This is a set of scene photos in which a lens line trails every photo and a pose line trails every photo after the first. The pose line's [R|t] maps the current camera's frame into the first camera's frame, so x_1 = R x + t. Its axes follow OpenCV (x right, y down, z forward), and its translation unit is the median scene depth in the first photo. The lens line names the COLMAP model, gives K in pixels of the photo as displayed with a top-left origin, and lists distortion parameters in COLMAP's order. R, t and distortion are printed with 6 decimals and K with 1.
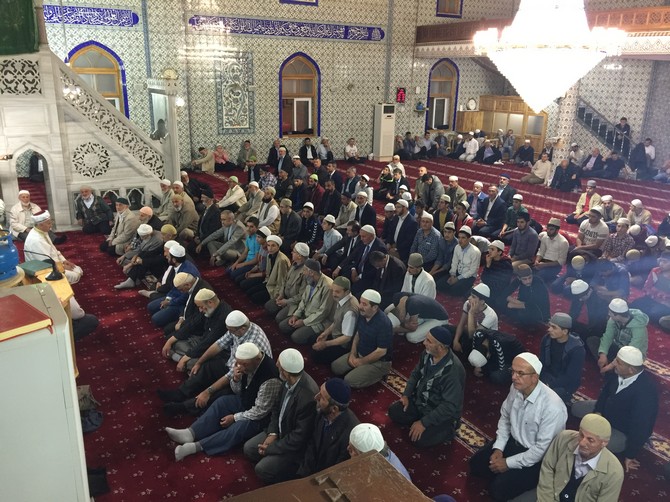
lens RADIAL K [[563.6, 0, 331.7], [0, 563.6, 237.7], [0, 0, 1]] dist [0.105385, -0.156968]
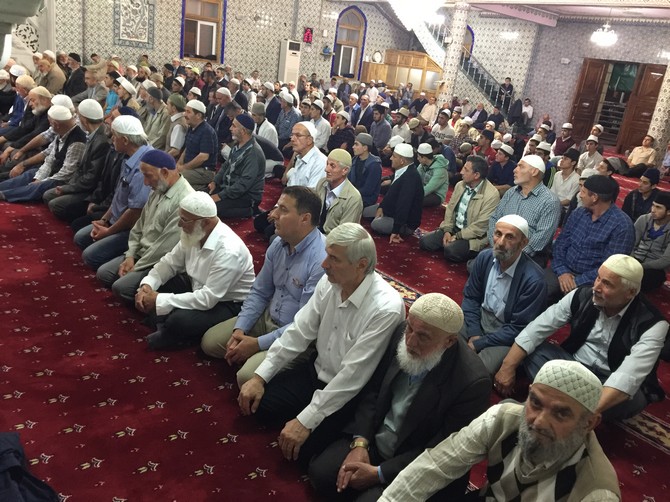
lens RADIAL K [[563.6, 0, 331.7], [0, 563.6, 237.7], [0, 0, 1]] dist [0.105385, -0.156968]
pose [[0.988475, 0.070959, 0.133723, 0.057094], [-0.074744, 0.996926, 0.023491, 0.090265], [-0.131645, -0.033215, 0.990740, -0.032914]]
